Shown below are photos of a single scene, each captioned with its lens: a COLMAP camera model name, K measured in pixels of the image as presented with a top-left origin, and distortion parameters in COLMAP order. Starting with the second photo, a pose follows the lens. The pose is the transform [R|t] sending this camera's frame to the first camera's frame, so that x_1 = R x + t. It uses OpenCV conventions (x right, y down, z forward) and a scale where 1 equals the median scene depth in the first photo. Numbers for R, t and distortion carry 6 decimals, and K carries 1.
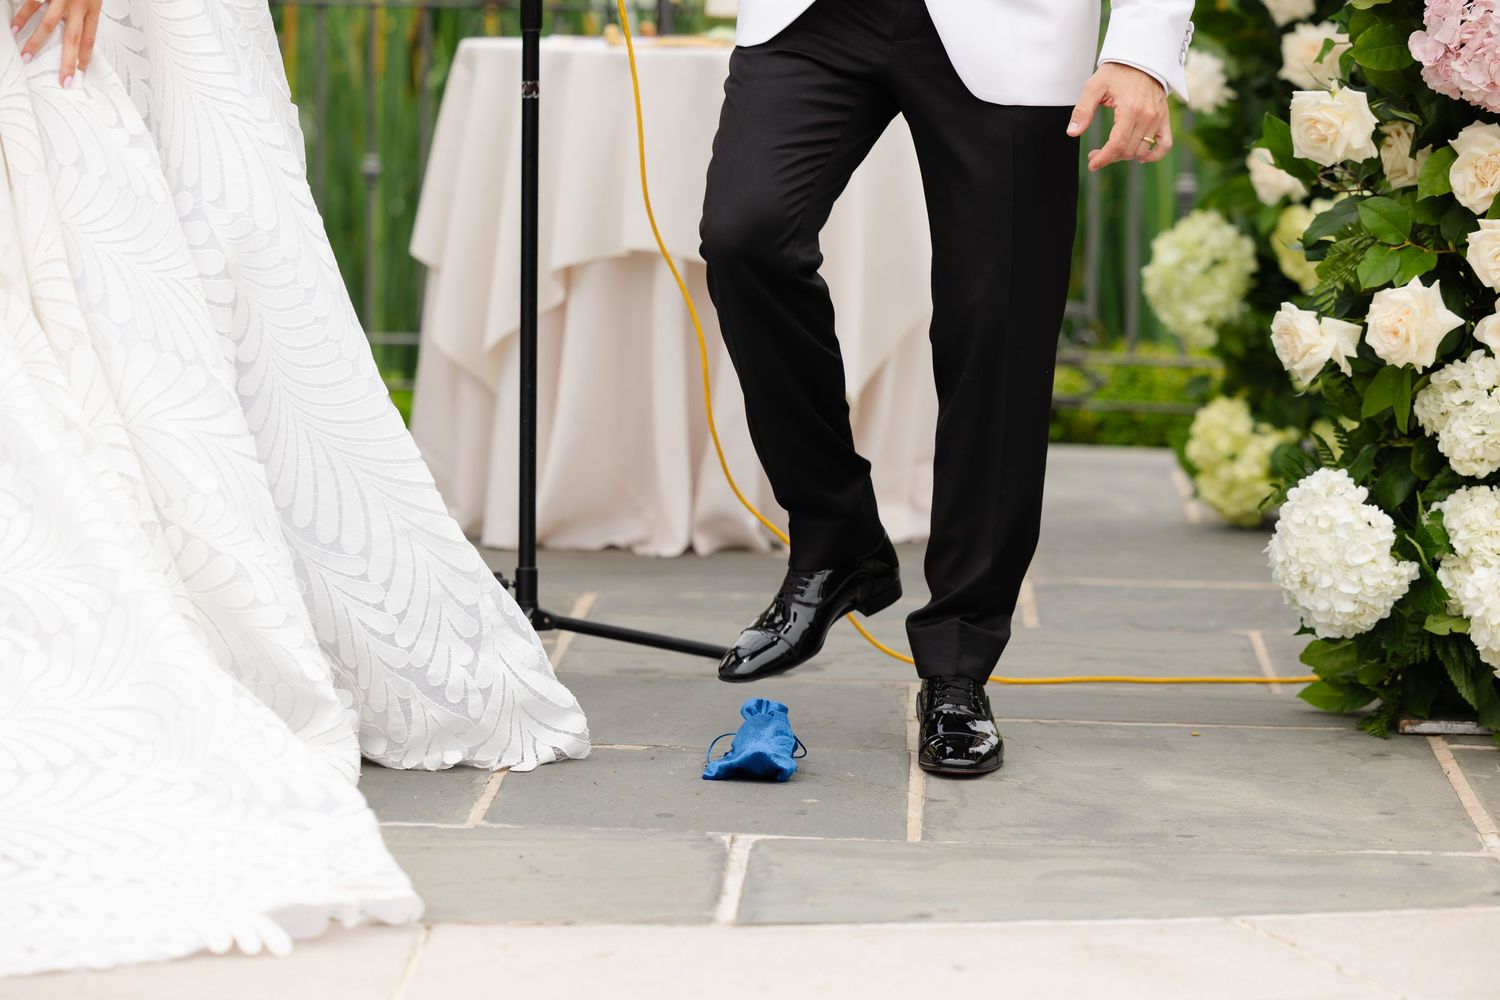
lens RADIAL K [[5841.7, 0, 750.6], [0, 5841.7, 500.6], [0, 0, 1]] dist [-0.270471, 0.000000]
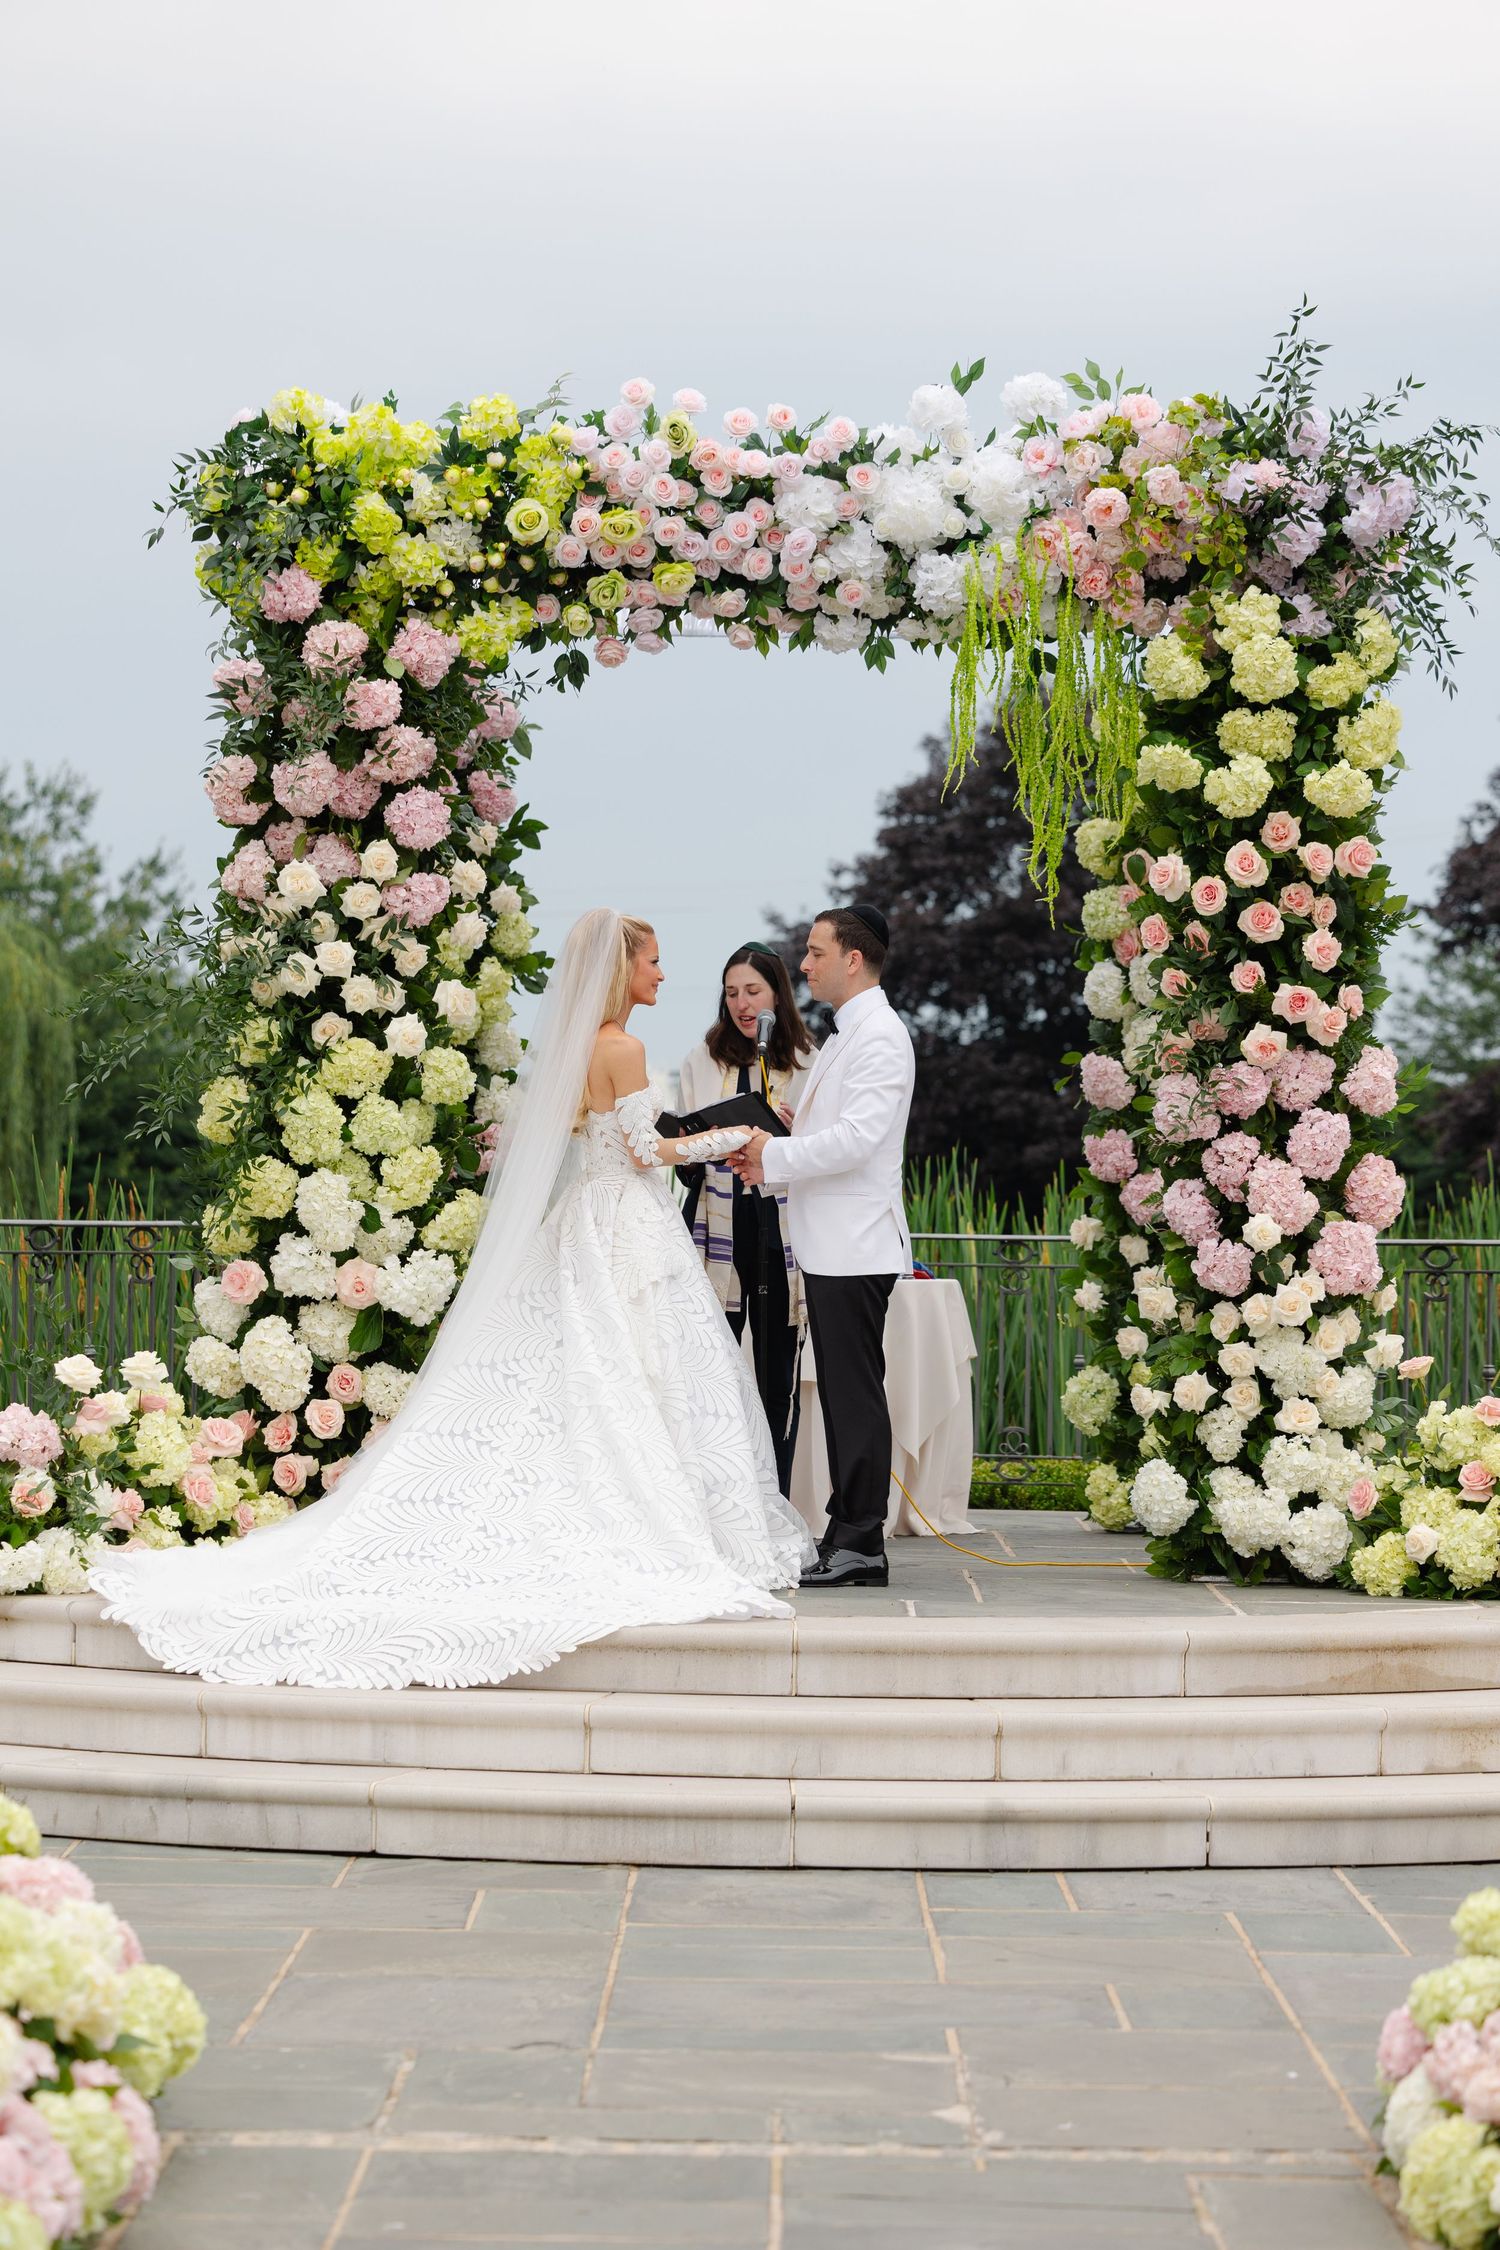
lens RADIAL K [[5446.2, 0, 759.4], [0, 5446.2, 1113.7], [0, 0, 1]] dist [-0.140989, 0.000000]
pose [[0.999707, -0.002696, 0.024042, -0.075249], [0.005529, 0.992929, -0.118579, 0.080835], [-0.023553, 0.118677, 0.992654, -0.790645]]
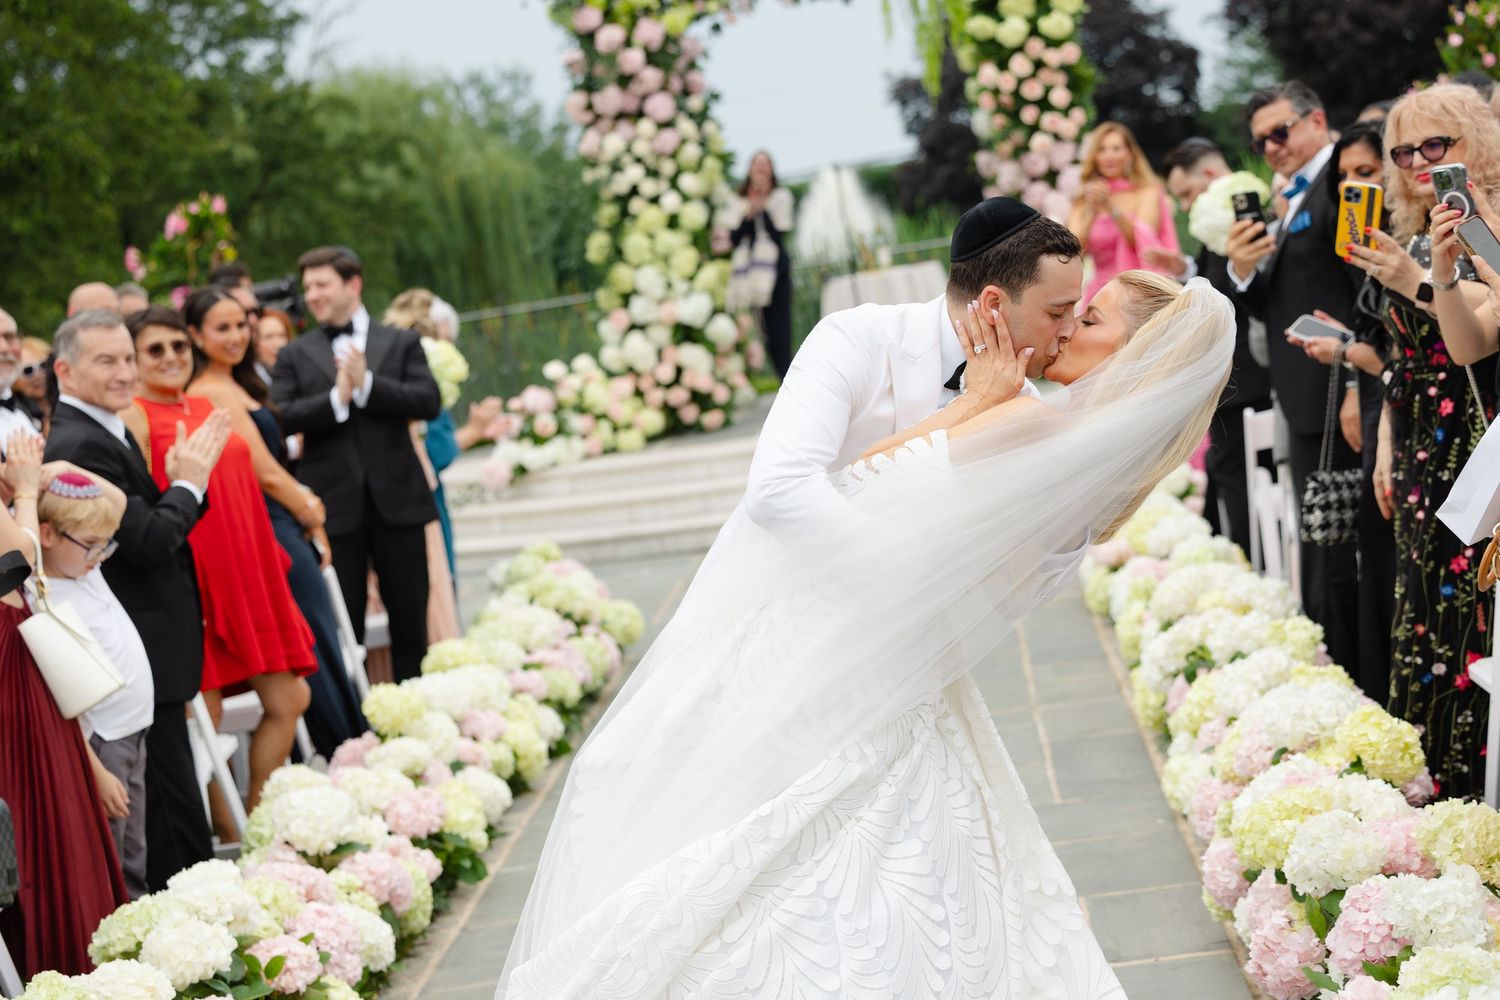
lens RADIAL K [[2846.2, 0, 755.6], [0, 2846.2, 506.4], [0, 0, 1]] dist [-0.072053, 0.000000]
pose [[0.984805, -0.166744, -0.048533, -0.027560], [0.166354, 0.985993, -0.012002, 0.101930], [0.049854, 0.003746, 0.998749, -1.100634]]
